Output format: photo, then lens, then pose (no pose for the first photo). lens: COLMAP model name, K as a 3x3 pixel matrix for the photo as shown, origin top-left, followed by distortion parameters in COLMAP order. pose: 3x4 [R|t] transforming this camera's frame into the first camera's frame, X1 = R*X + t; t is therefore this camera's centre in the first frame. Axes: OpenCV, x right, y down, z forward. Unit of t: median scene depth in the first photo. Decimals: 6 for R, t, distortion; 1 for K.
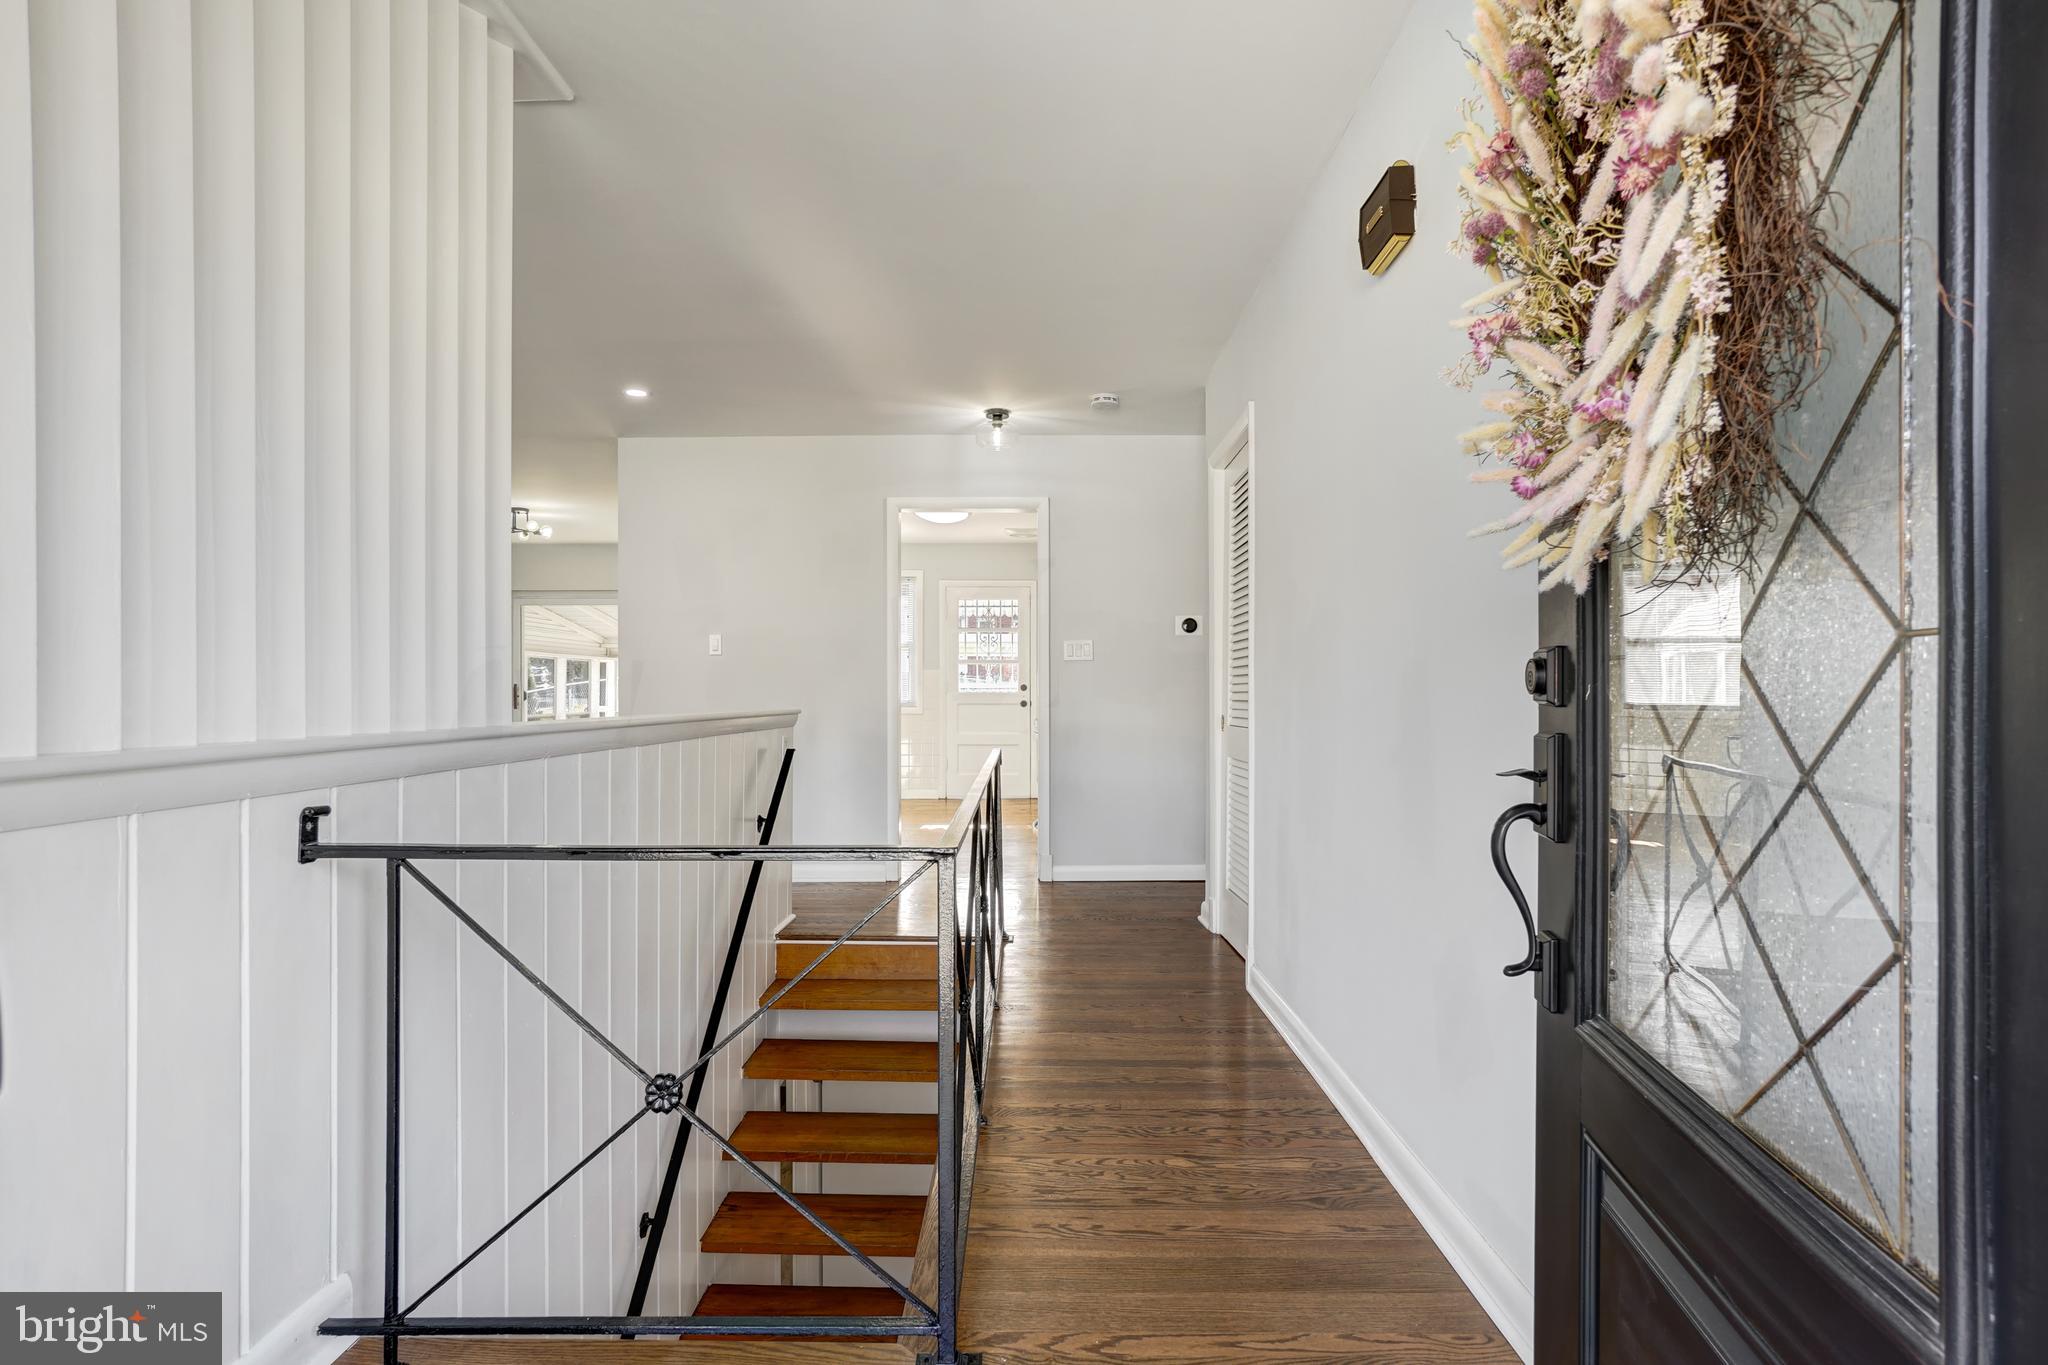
lens RADIAL K [[955.9, 0, 1022.4], [0, 955.9, 693.7], [0, 0, 1]] dist [-0.000534, -0.000012]
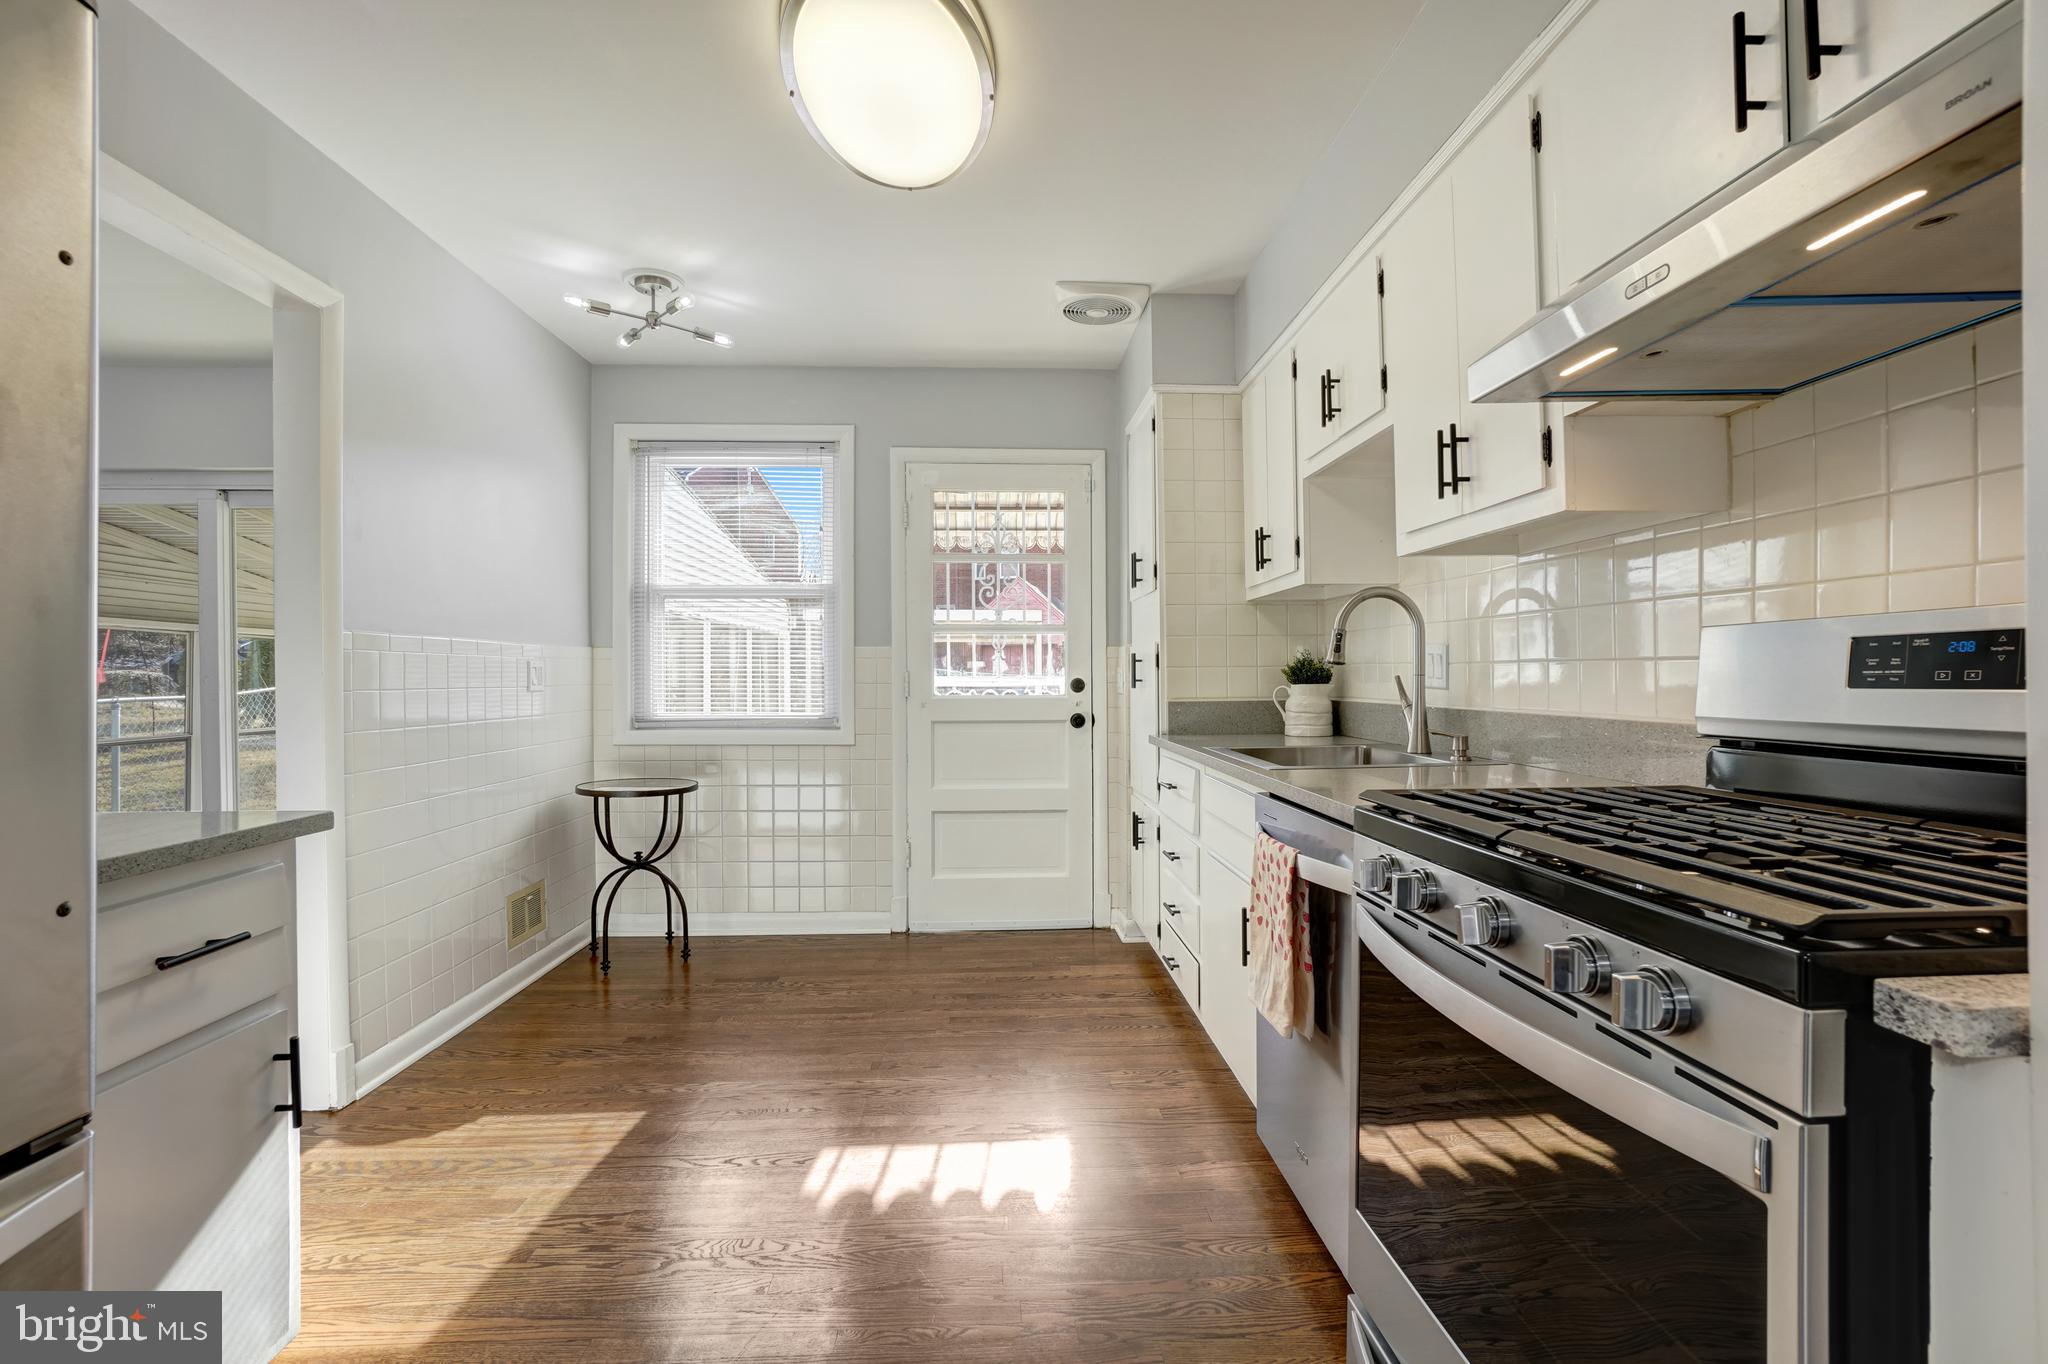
lens RADIAL K [[938.8, 0, 1023.6], [0, 938.8, 687.5], [0, 0, 1]] dist [-0.001940, 0.000613]
pose [[0.999331, -0.003832, -0.036383, -0.008717], [0.003695, 0.999986, -0.003848, -0.003924], [0.036397, 0.003711, 0.999331, 0.559191]]
